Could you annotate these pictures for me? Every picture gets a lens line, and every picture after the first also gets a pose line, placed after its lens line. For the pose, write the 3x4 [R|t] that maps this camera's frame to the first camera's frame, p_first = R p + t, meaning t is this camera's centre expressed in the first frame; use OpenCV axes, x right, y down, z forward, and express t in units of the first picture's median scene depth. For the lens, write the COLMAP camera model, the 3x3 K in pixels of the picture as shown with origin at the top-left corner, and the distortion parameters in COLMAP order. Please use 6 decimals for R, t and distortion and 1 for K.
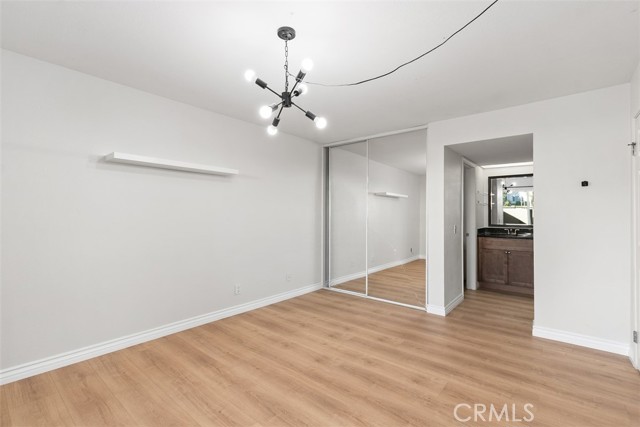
lens RADIAL K [[289.7, 0, 317.9], [0, 289.7, 214.6], [0, 0, 1]] dist [0.001502, 0.000131]
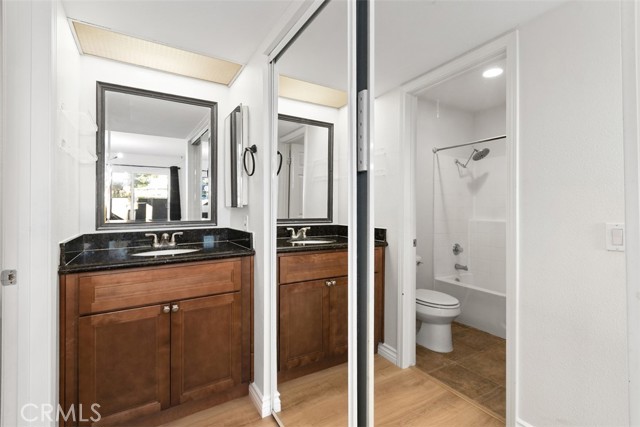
lens RADIAL K [[289.7, 0, 317.9], [0, 289.7, 214.6], [0, 0, 1]] dist [0.001502, 0.000131]
pose [[0.319897, 0.002823, 0.947448, 0.391213], [0.000649, 0.999995, -0.003199, 0.026805], [-0.947452, 0.001638, 0.319894, 0.722112]]
